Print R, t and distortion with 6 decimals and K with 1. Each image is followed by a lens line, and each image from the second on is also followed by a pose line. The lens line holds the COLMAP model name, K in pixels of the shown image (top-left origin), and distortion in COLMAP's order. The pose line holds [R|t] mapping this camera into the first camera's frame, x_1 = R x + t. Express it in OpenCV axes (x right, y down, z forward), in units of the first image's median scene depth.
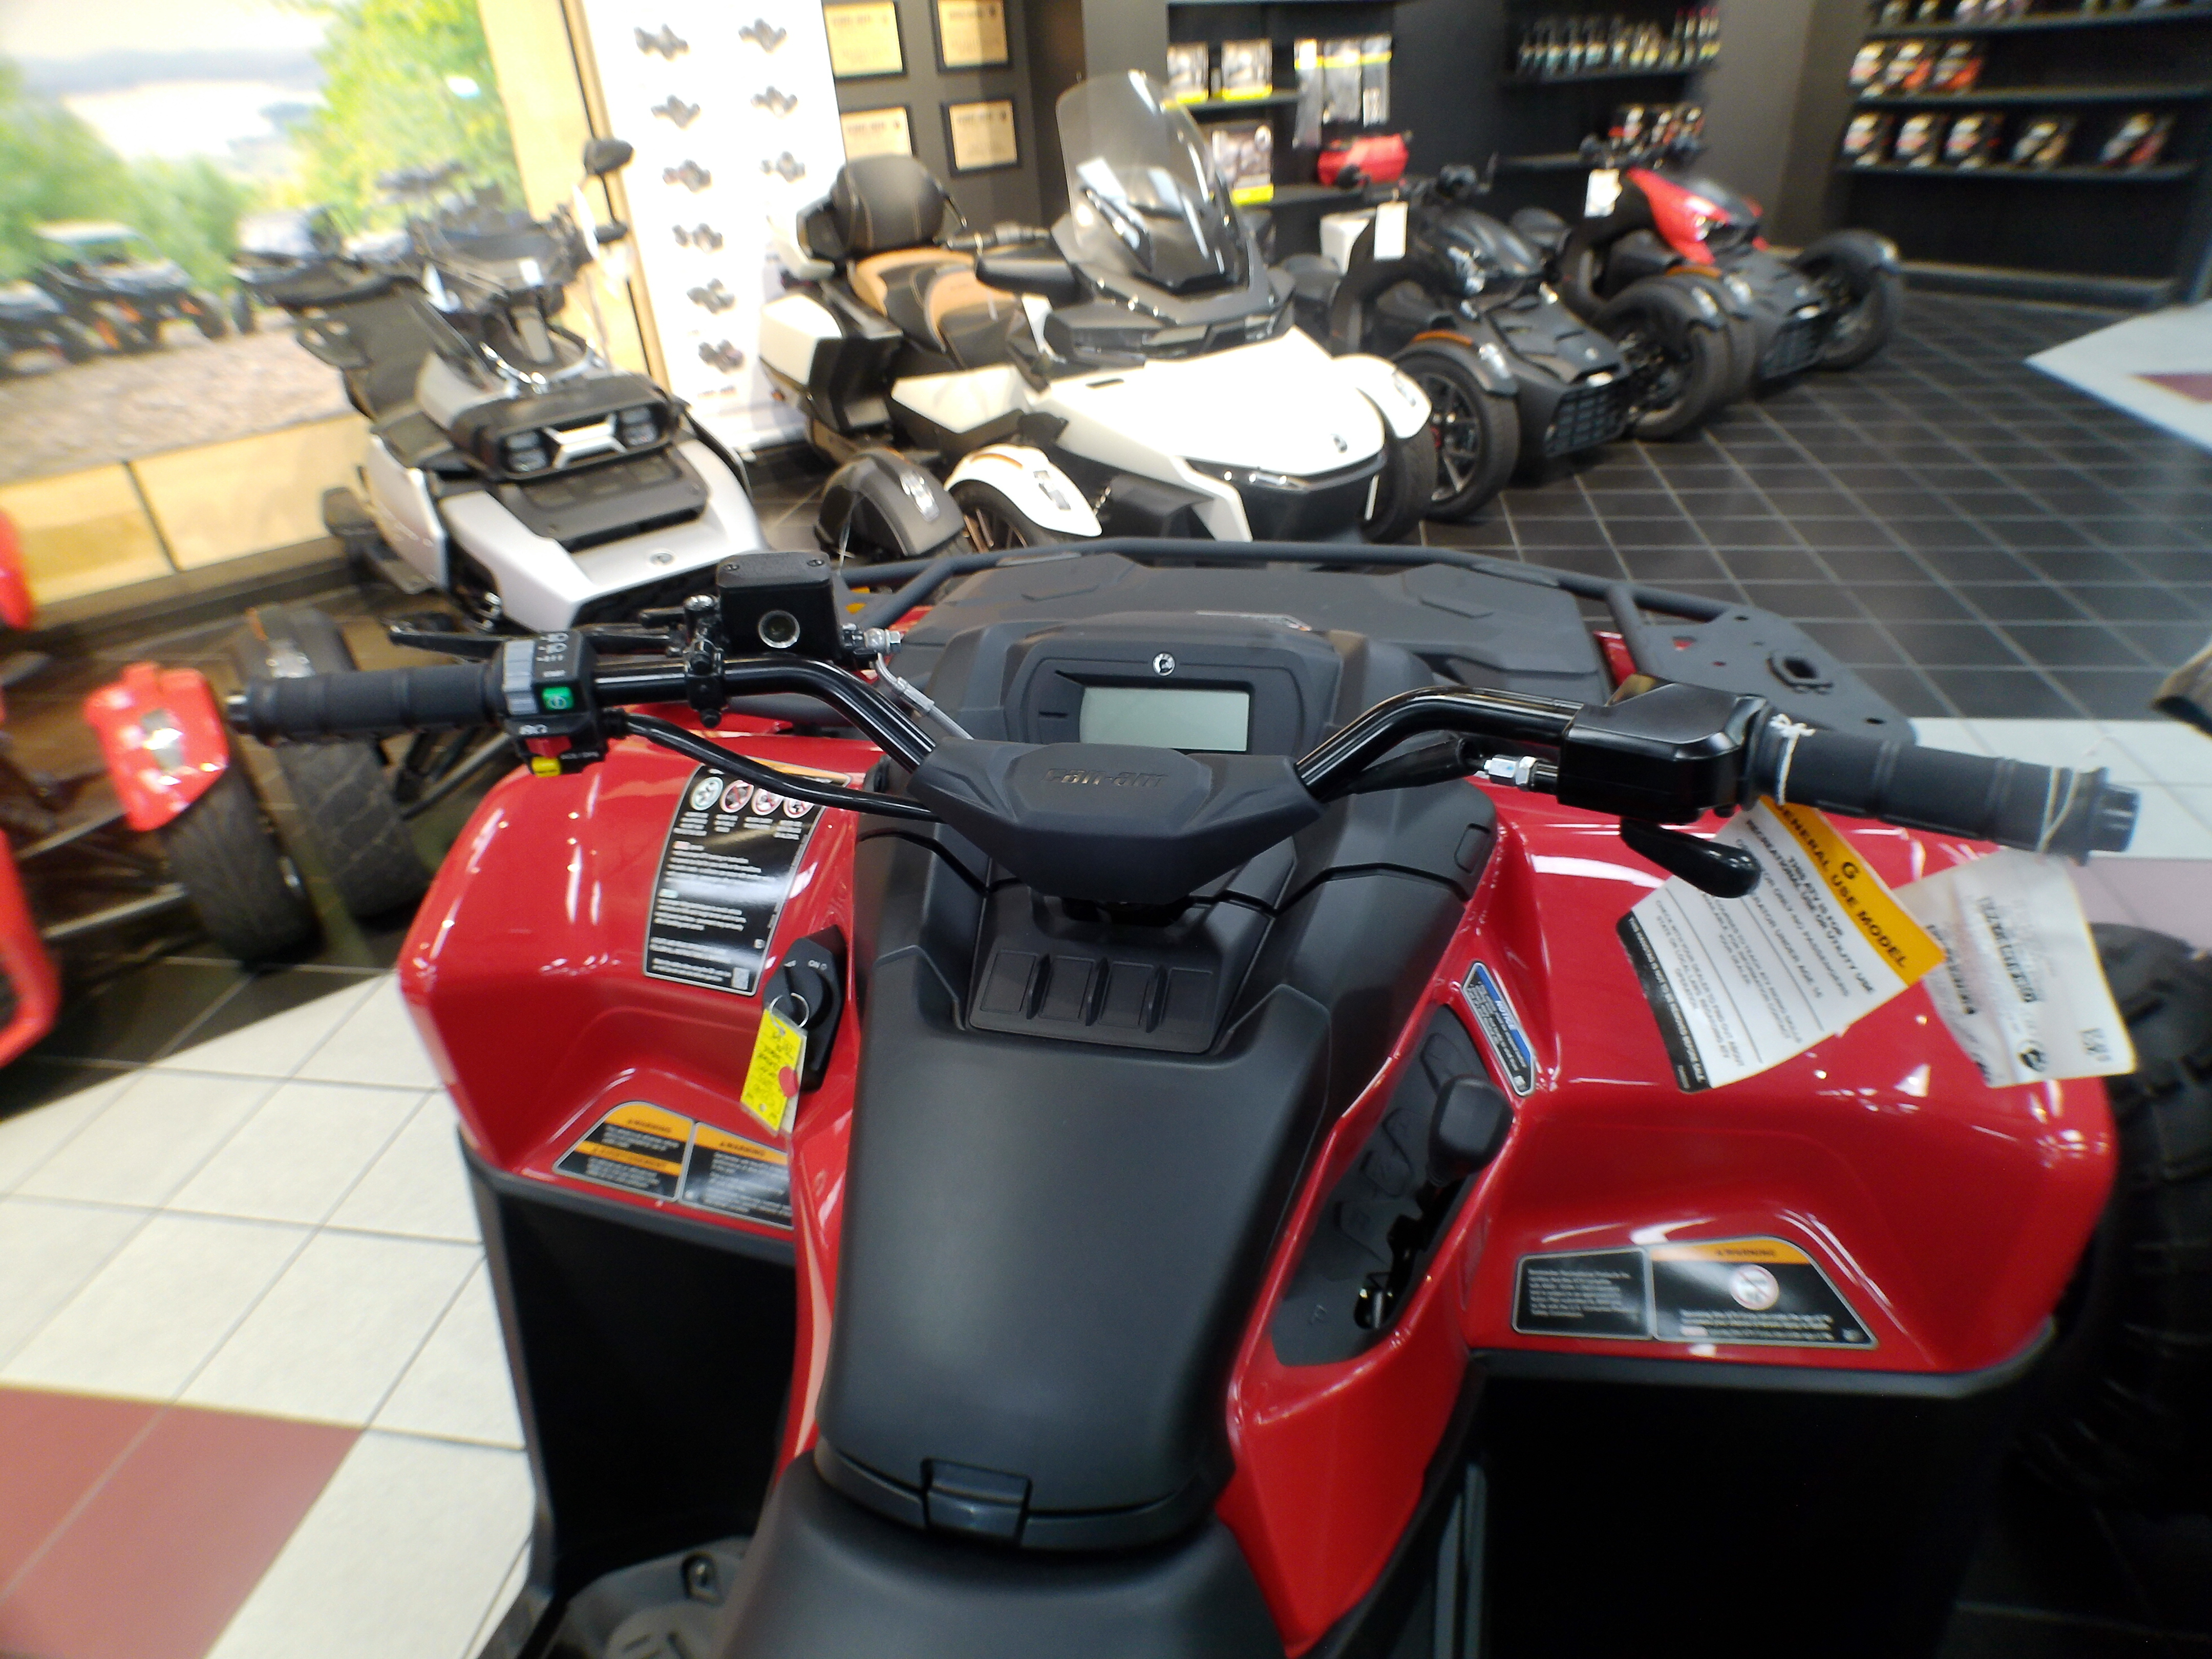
lens RADIAL K [[1228.6, 0, 1113.6], [0, 1228.6, 825.5], [0, 0, 1]] dist [-0.056997, 0.013939]
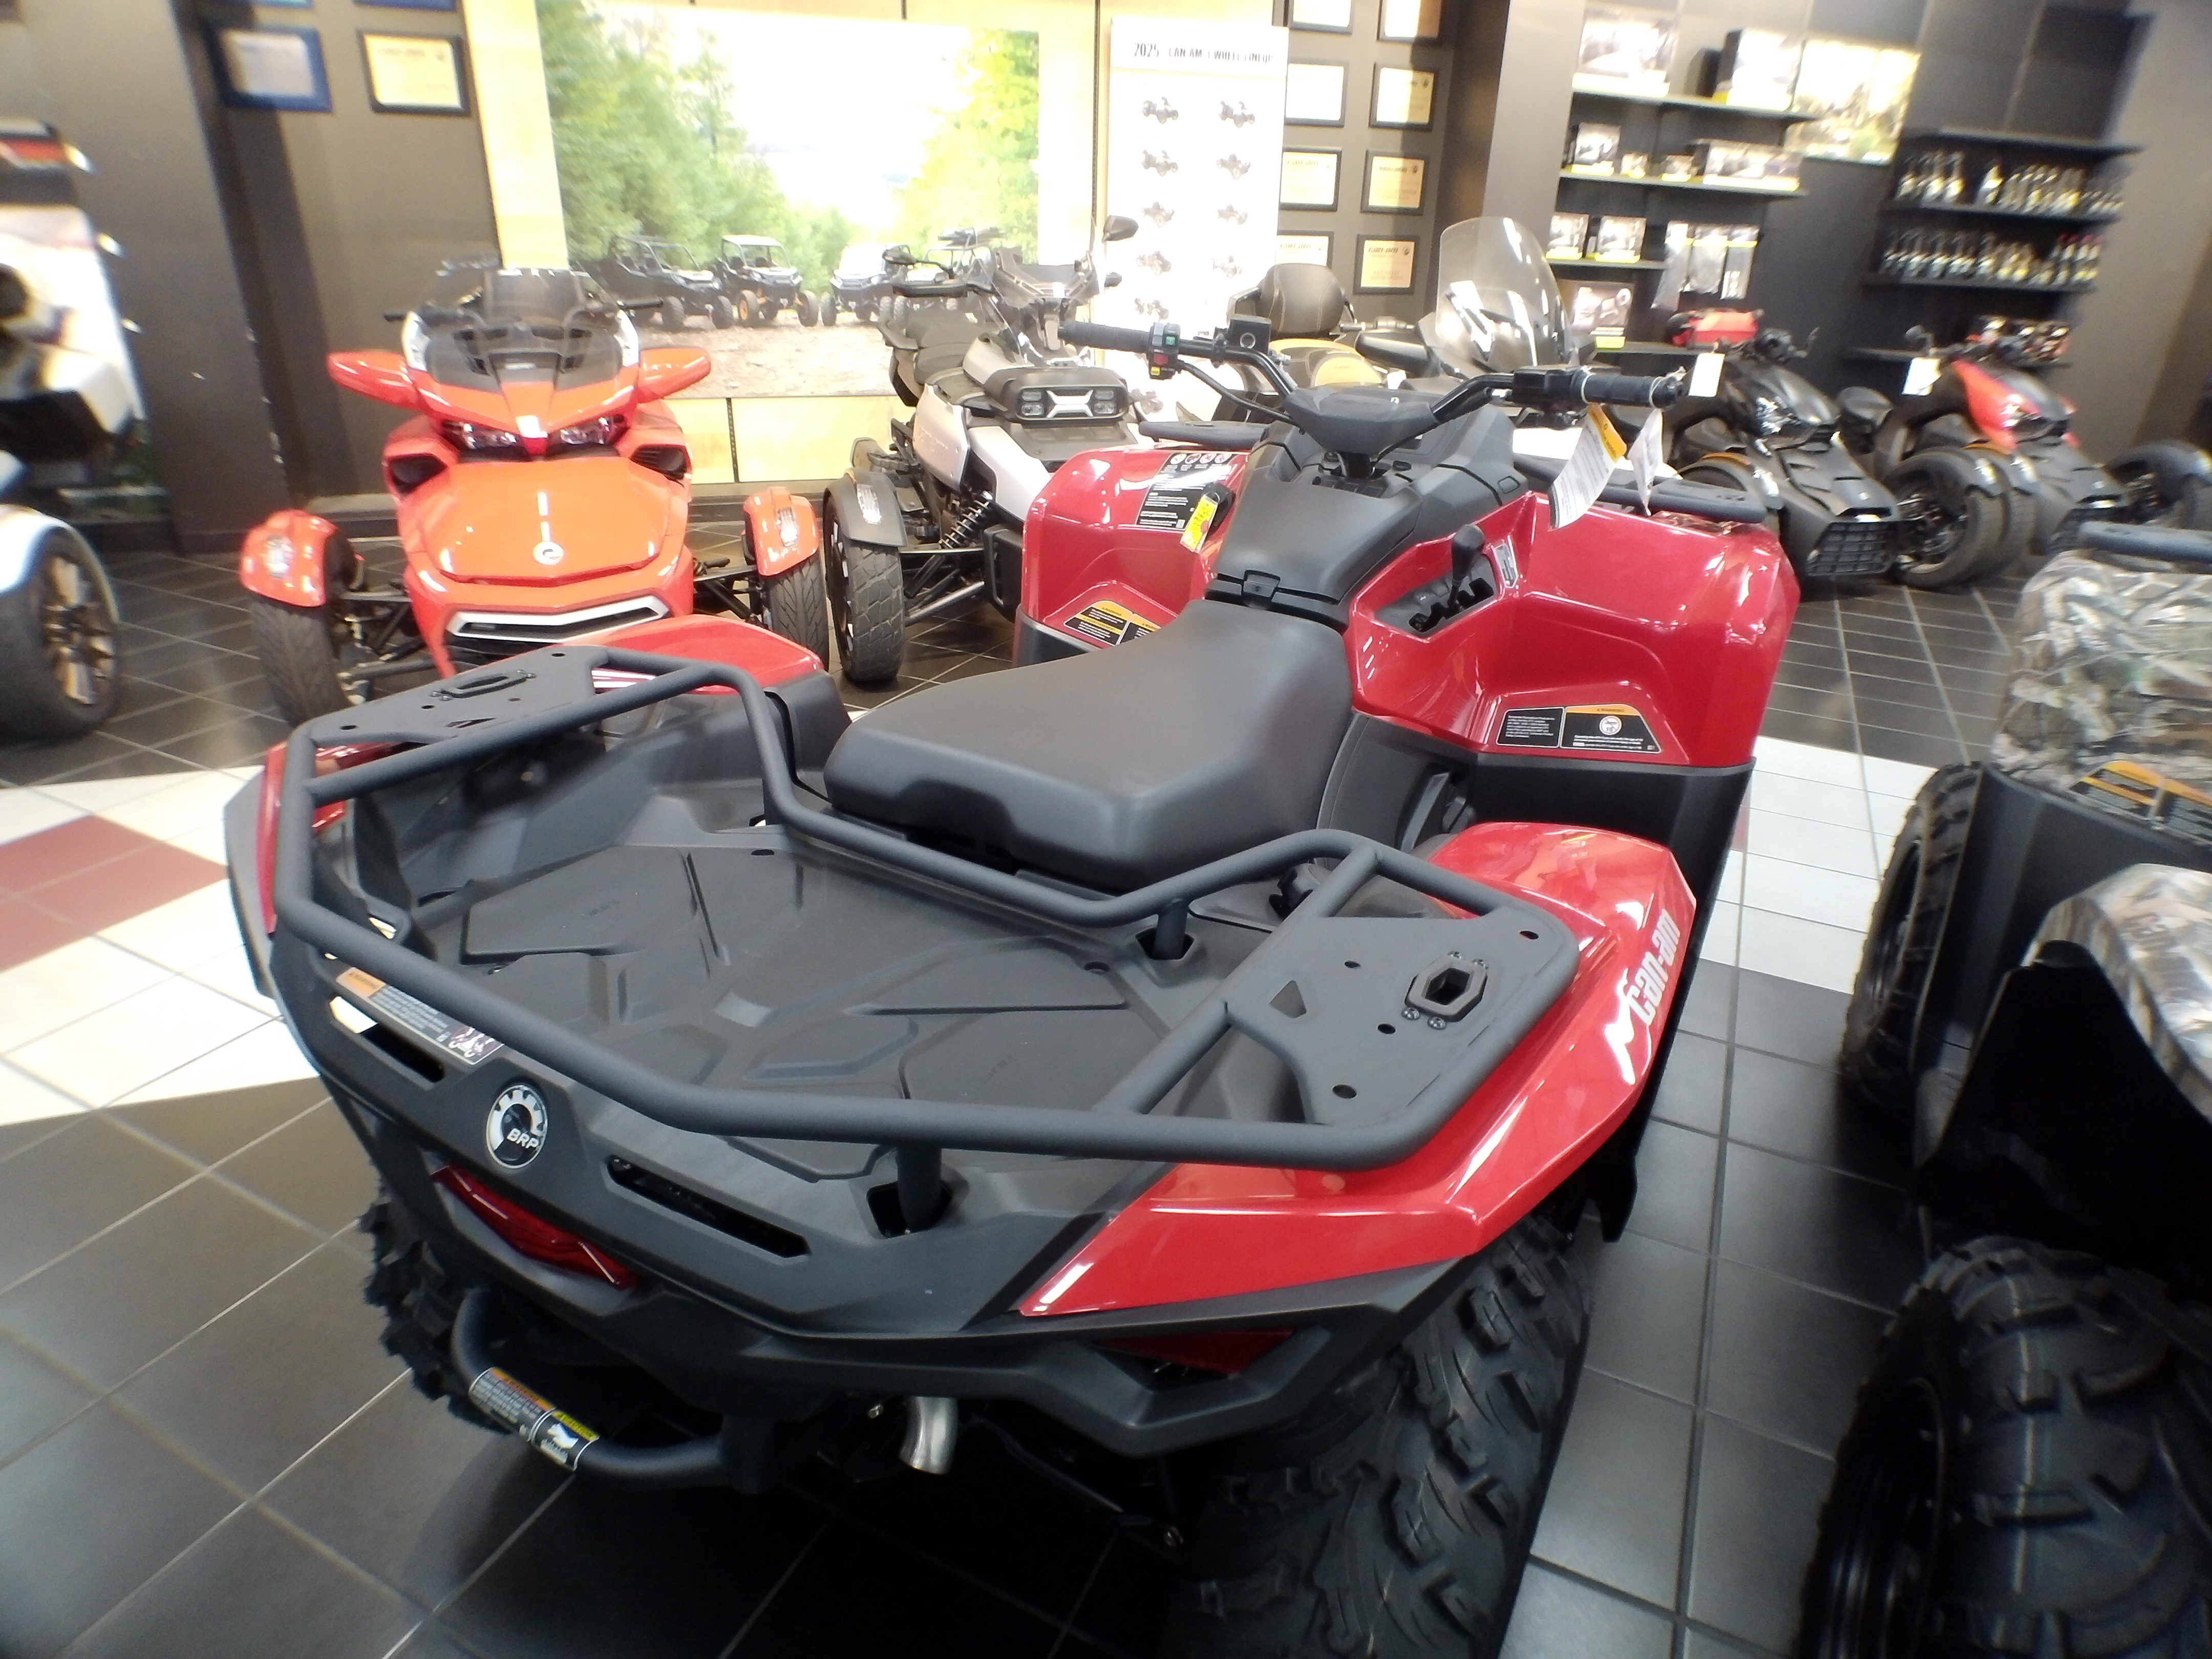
lens RADIAL K [[1228.6, 0, 1121.7], [0, 1228.6, 847.7], [0, 0, 1]] dist [-0.056997, 0.013939]
pose [[0.951145, 0.213671, -0.222863, 0.044889], [-0.232217, 0.970792, -0.060313, 0.174312], [0.203466, 0.109119, 0.972982, -0.233045]]
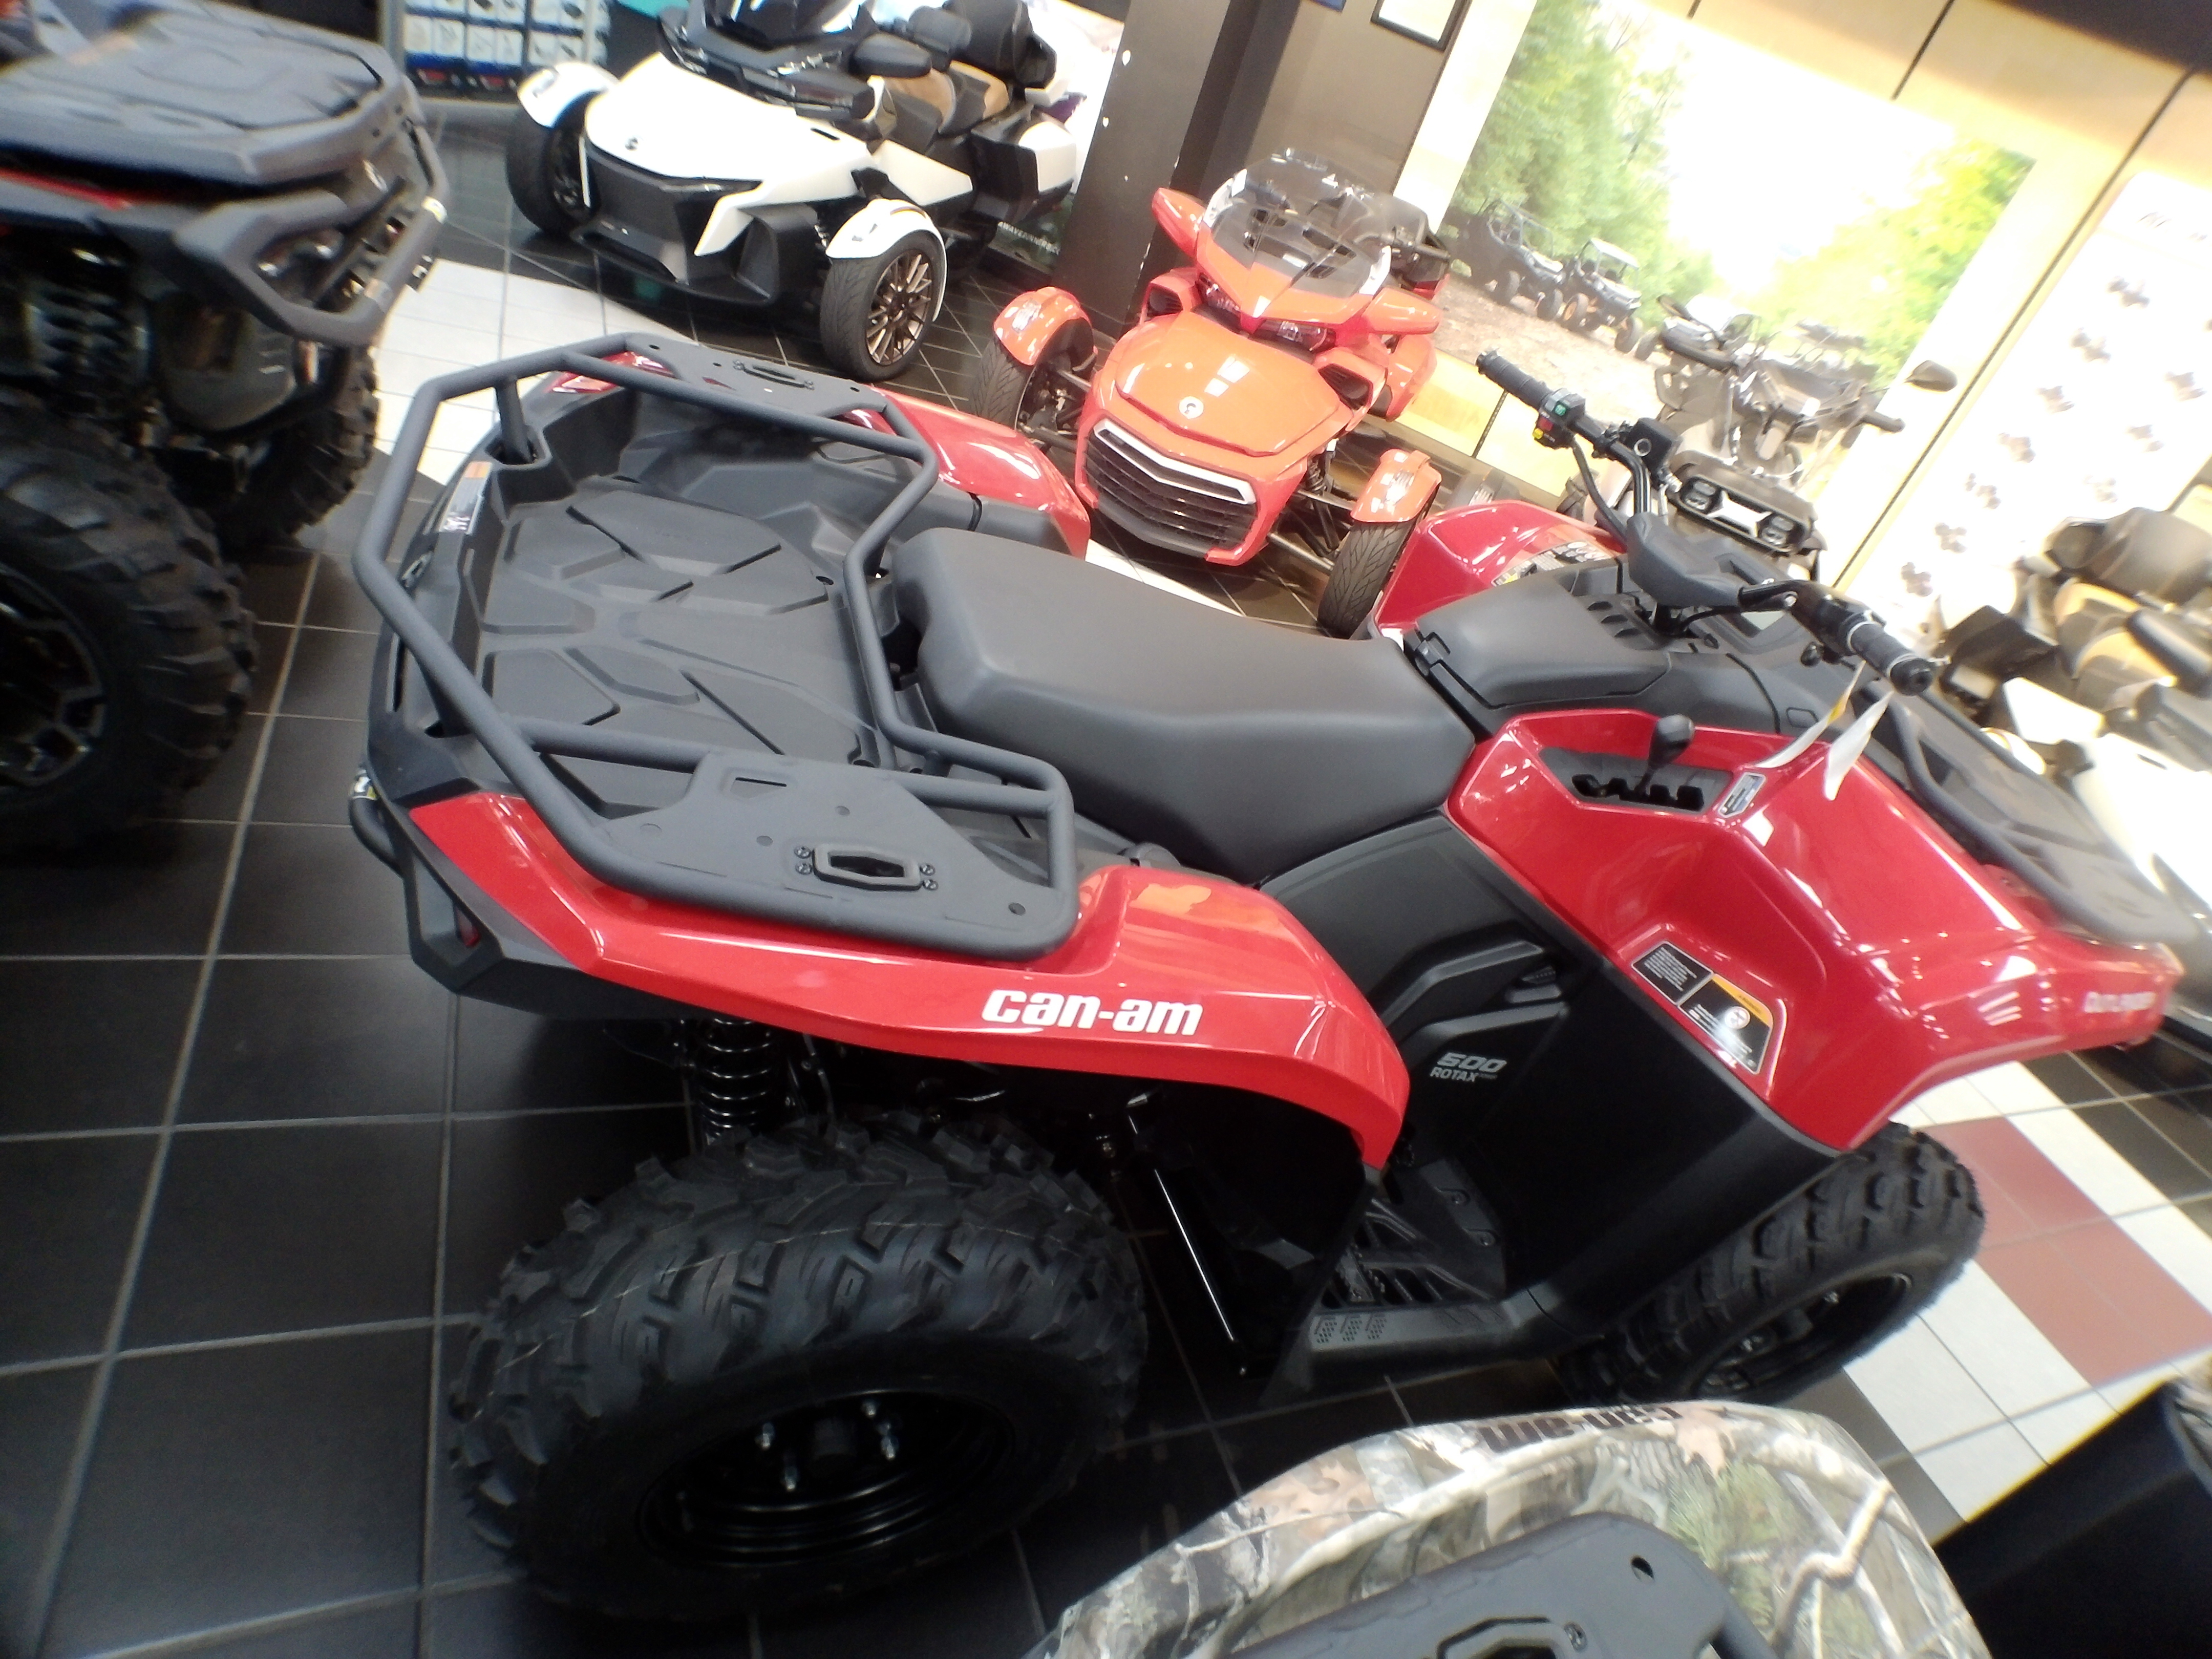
lens RADIAL K [[1228.6, 0, 1146.6], [0, 1228.6, 841.6], [0, 0, 1]] dist [-0.056997, 0.013939]
pose [[0.450734, 0.671045, -0.588675, 0.192690], [-0.731813, 0.655409, 0.186785, 0.097750], [0.511164, 0.346610, 0.786494, -0.178186]]
